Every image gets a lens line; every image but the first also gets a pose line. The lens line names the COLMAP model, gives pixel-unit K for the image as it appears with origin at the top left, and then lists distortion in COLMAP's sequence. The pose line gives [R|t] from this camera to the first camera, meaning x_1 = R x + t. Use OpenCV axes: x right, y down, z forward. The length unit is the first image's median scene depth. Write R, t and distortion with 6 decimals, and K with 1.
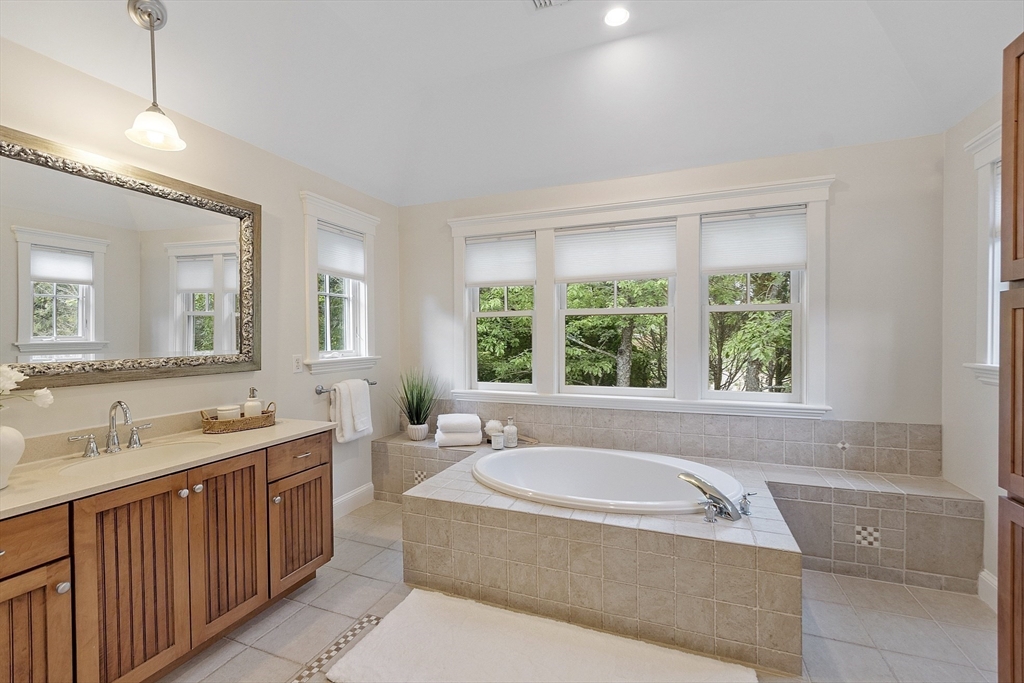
lens RADIAL K [[442.2, 0, 509.5], [0, 442.2, 341.8], [0, 0, 1]] dist [-0.001715, -0.000017]
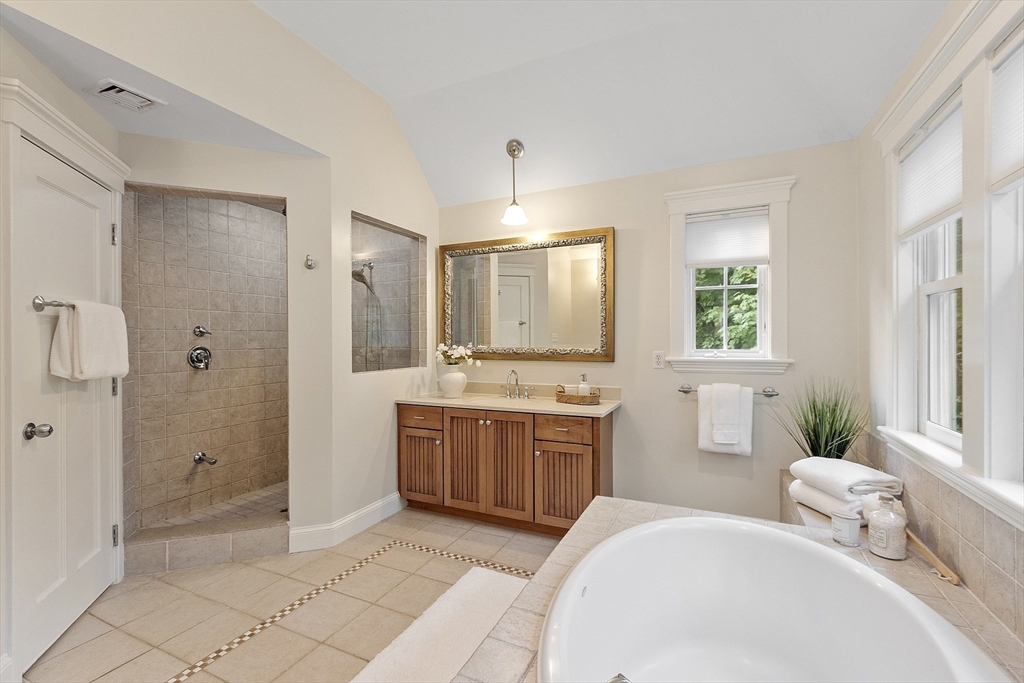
lens RADIAL K [[442.2, 0, 509.3], [0, 442.2, 340.5], [0, 0, 1]] dist [-0.001715, -0.000017]
pose [[-0.071202, 0.008992, -0.997421, 0.825517], [-0.008537, 0.999917, 0.009624, -0.005756], [0.997425, 0.009201, -0.071119, 0.980033]]
